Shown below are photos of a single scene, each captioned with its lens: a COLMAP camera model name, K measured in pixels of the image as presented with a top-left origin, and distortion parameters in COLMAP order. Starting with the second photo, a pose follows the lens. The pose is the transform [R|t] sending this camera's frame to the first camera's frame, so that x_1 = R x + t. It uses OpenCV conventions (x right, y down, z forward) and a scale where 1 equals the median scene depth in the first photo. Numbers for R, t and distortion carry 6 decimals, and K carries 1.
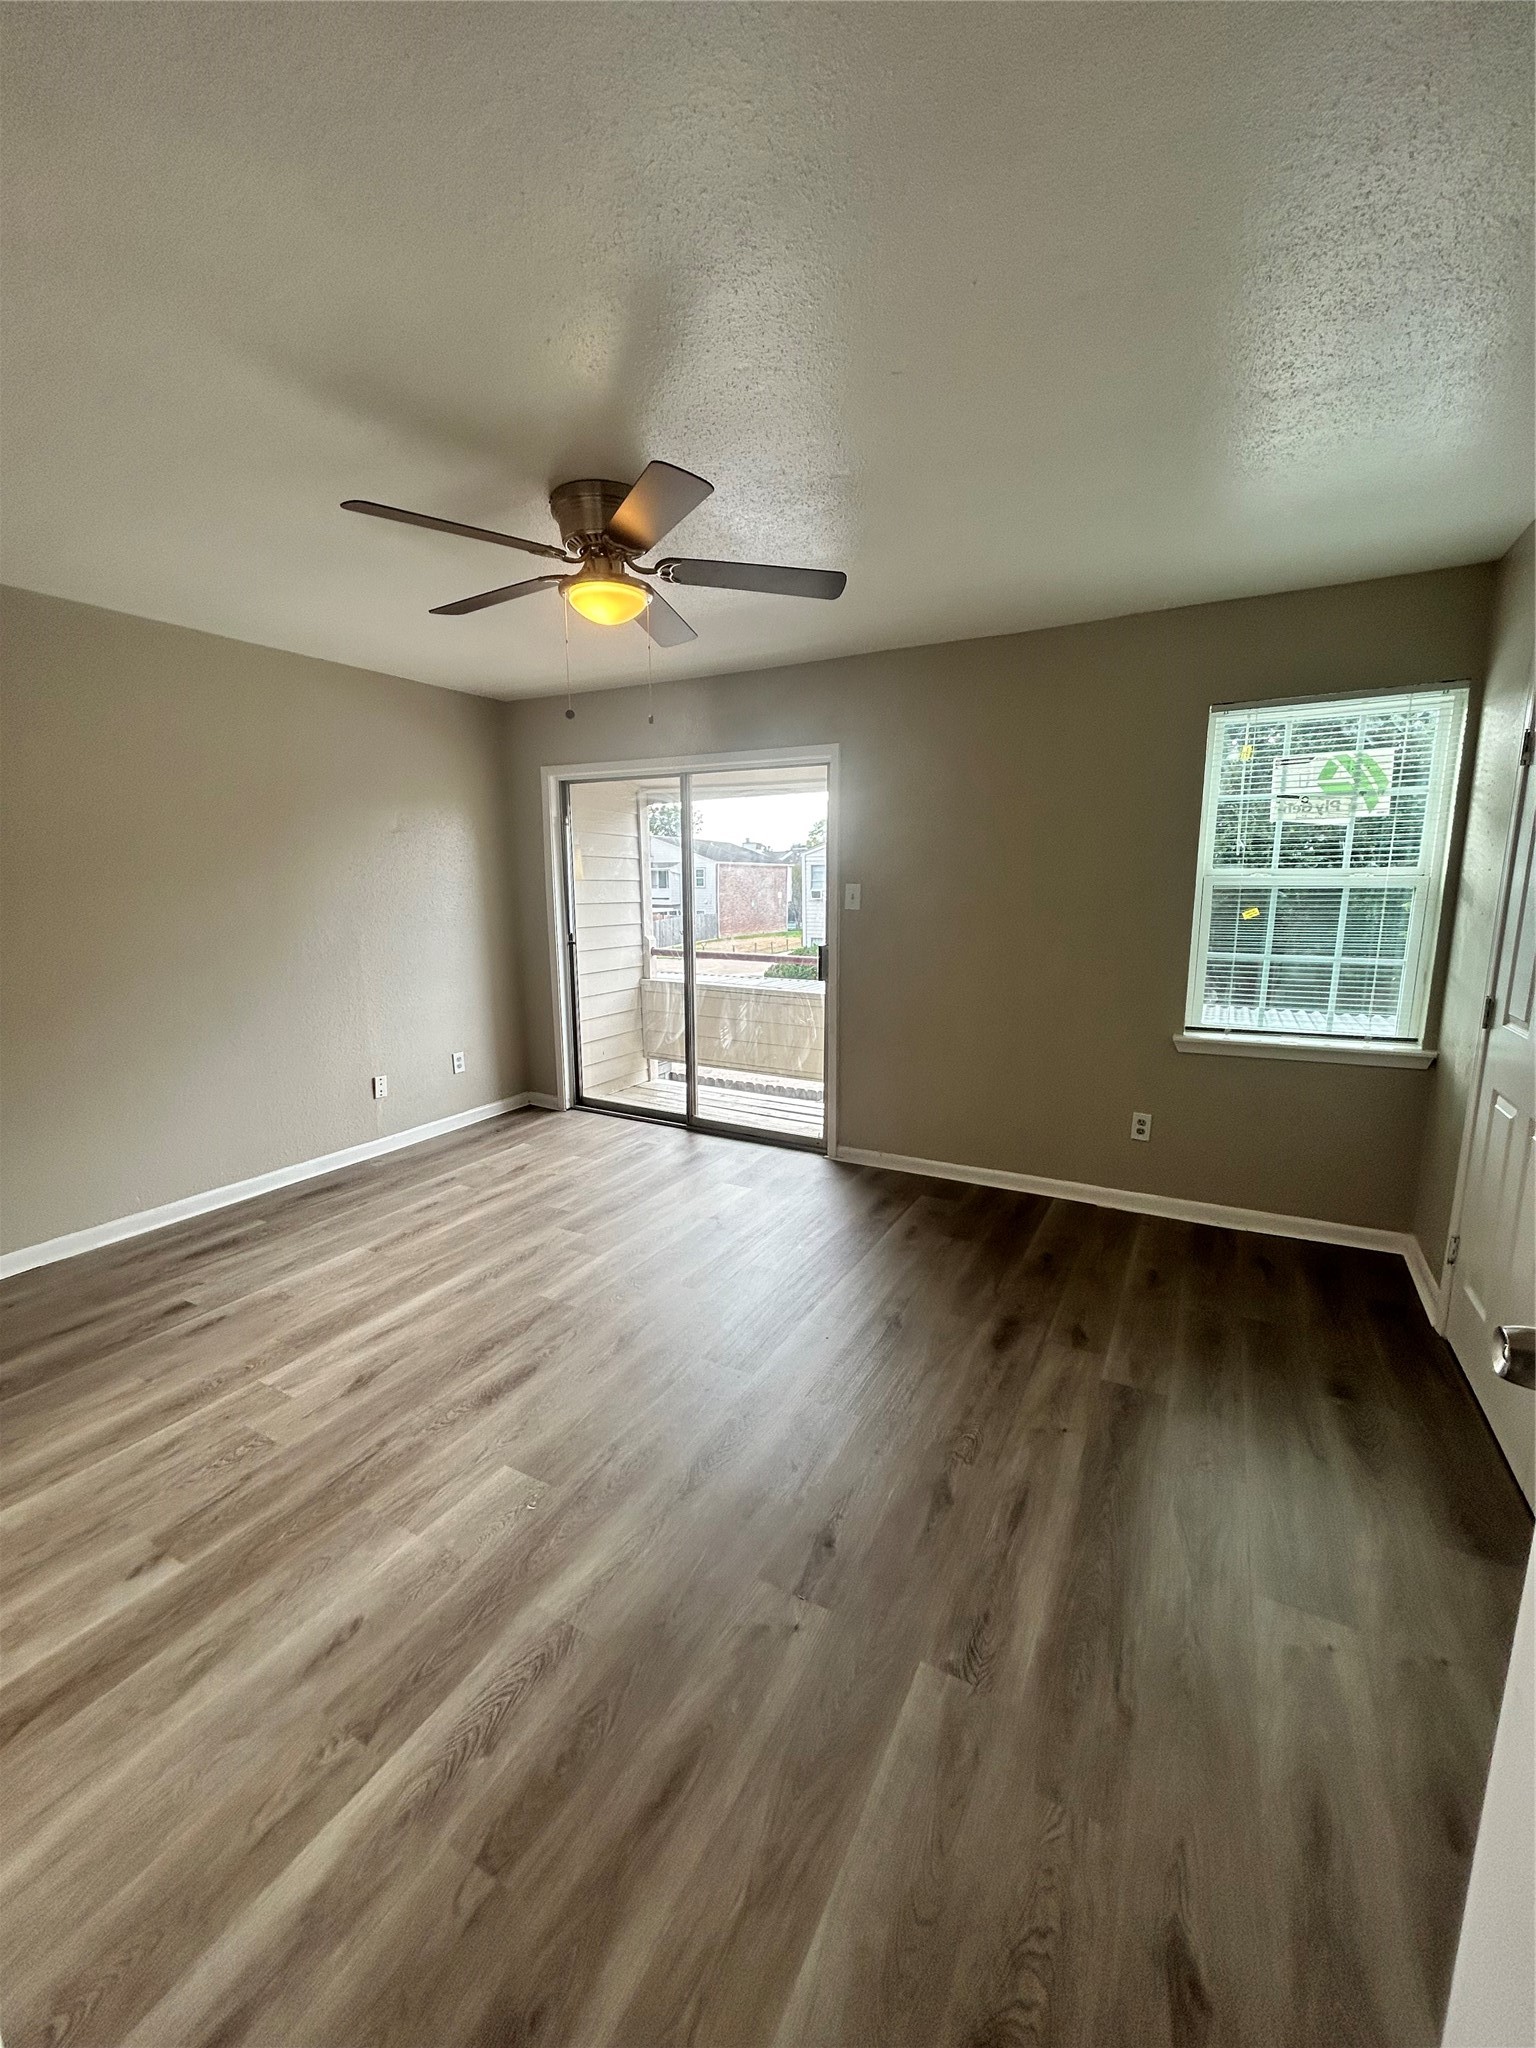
lens RADIAL K [[819.9, 0, 773.9], [0, 819.9, 1006.1], [0, 0, 1]] dist [0.002978, 0.000240]
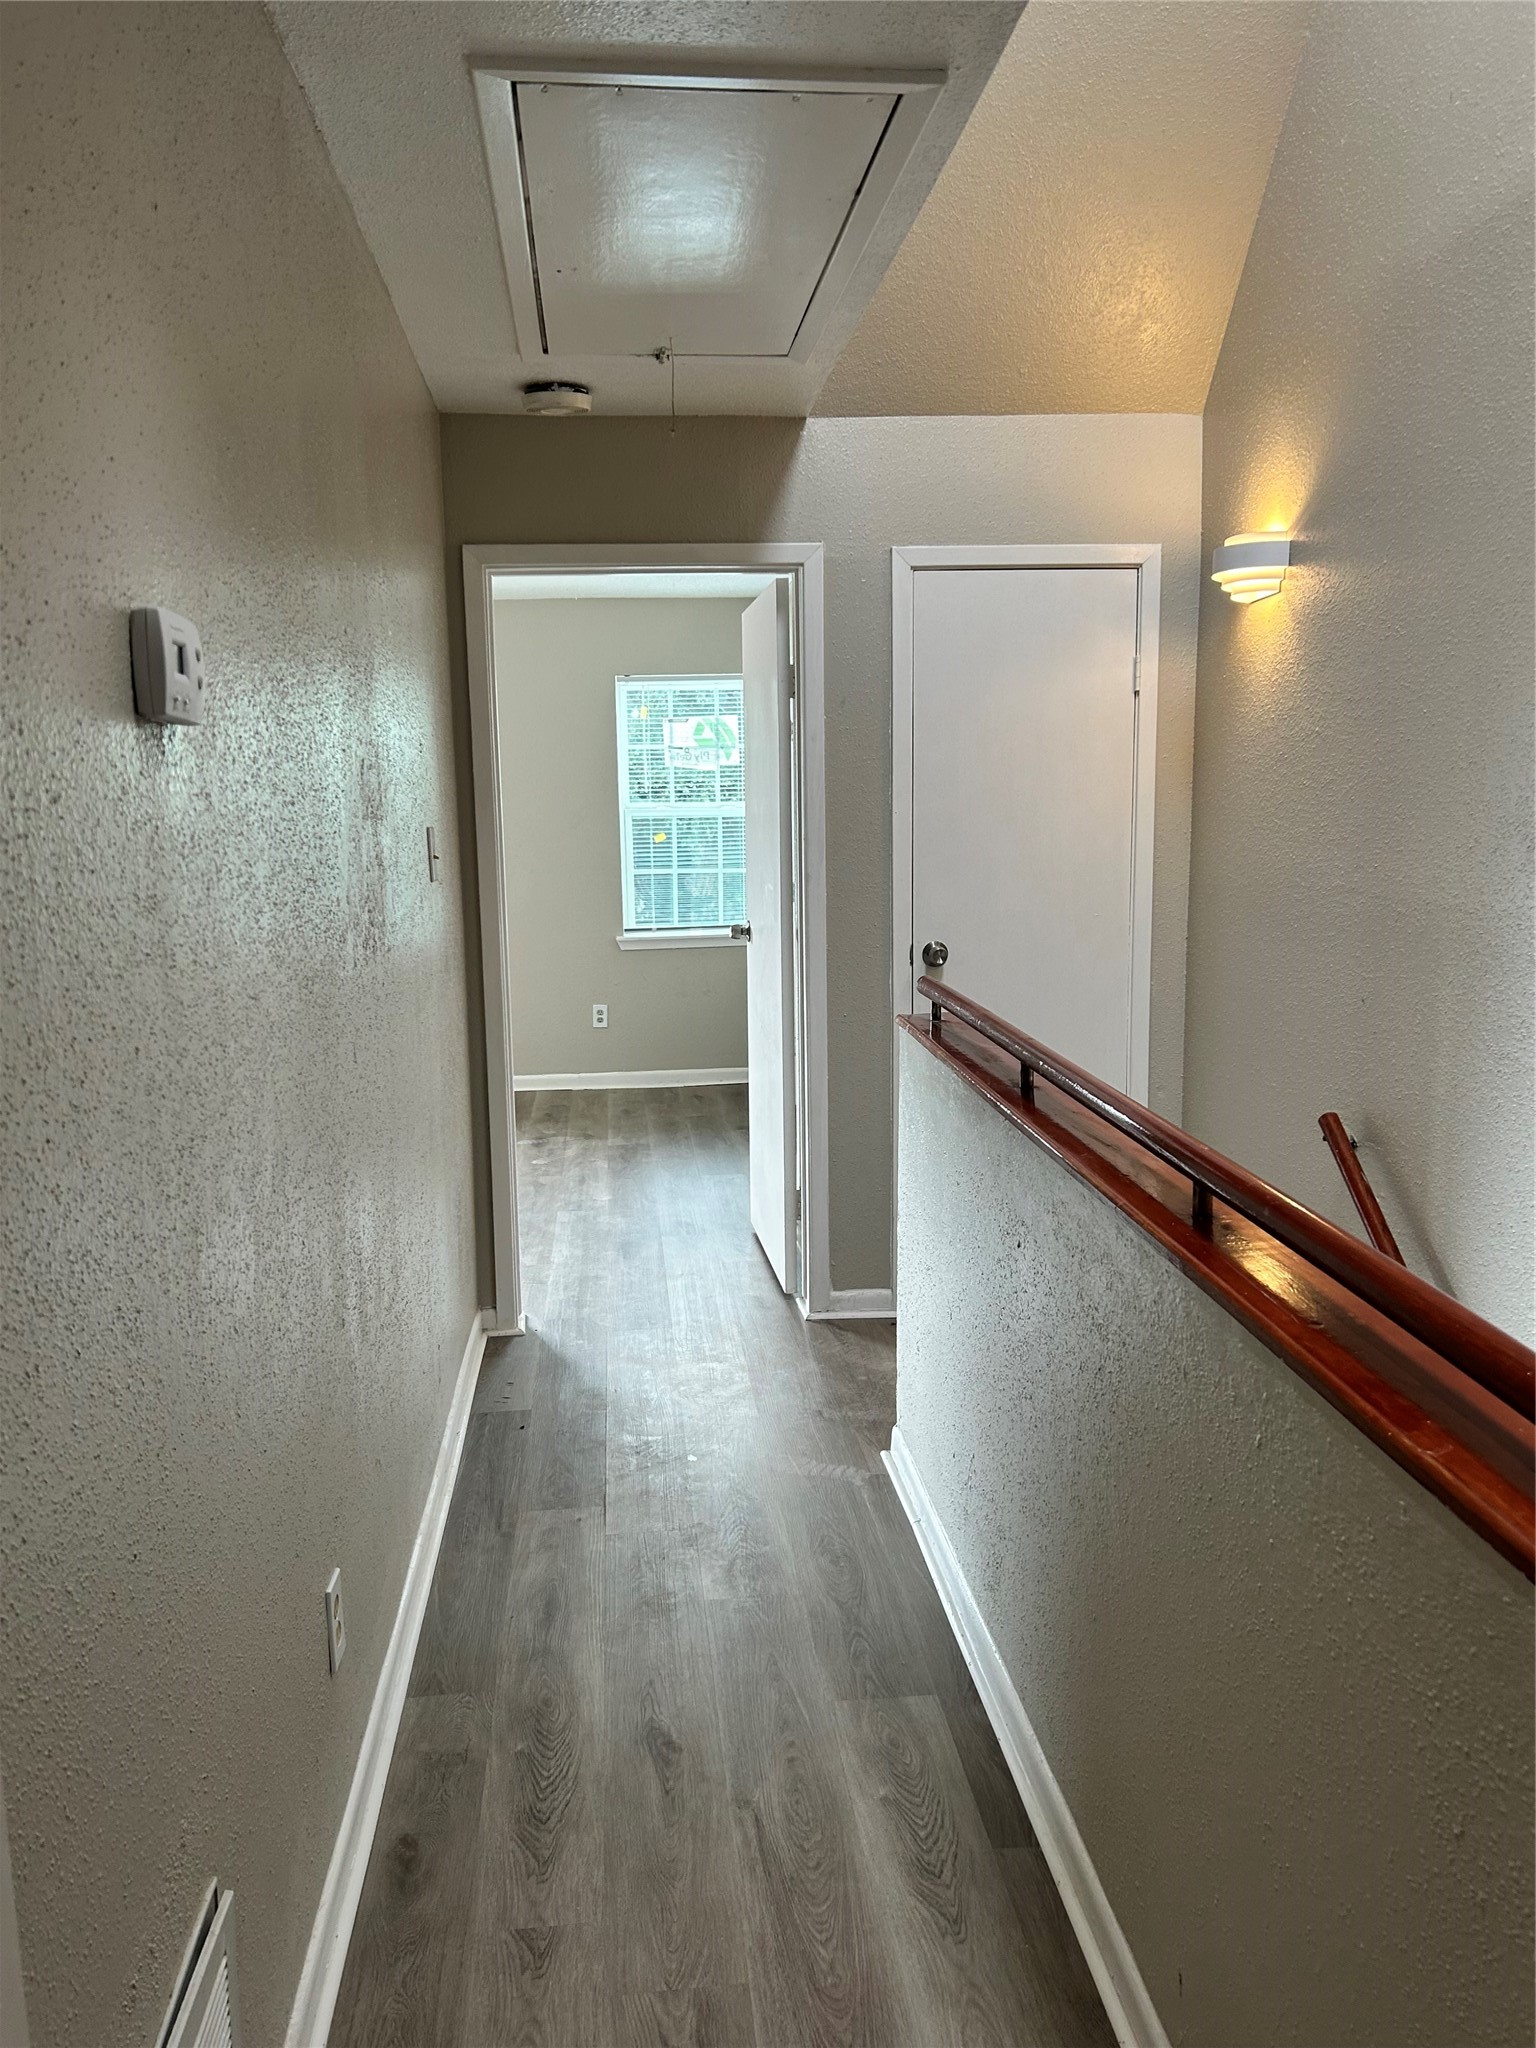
lens RADIAL K [[1514.3, 0, 770.4], [0, 1514.3, 1024.4], [0, 0, 1]] dist [0.039818, -0.023647]
pose [[0.822269, -0.091499, 0.561695, -0.632690], [0.102574, 0.994655, 0.011868, 0.166076], [-0.559778, 0.047857, 0.827259, -1.039786]]
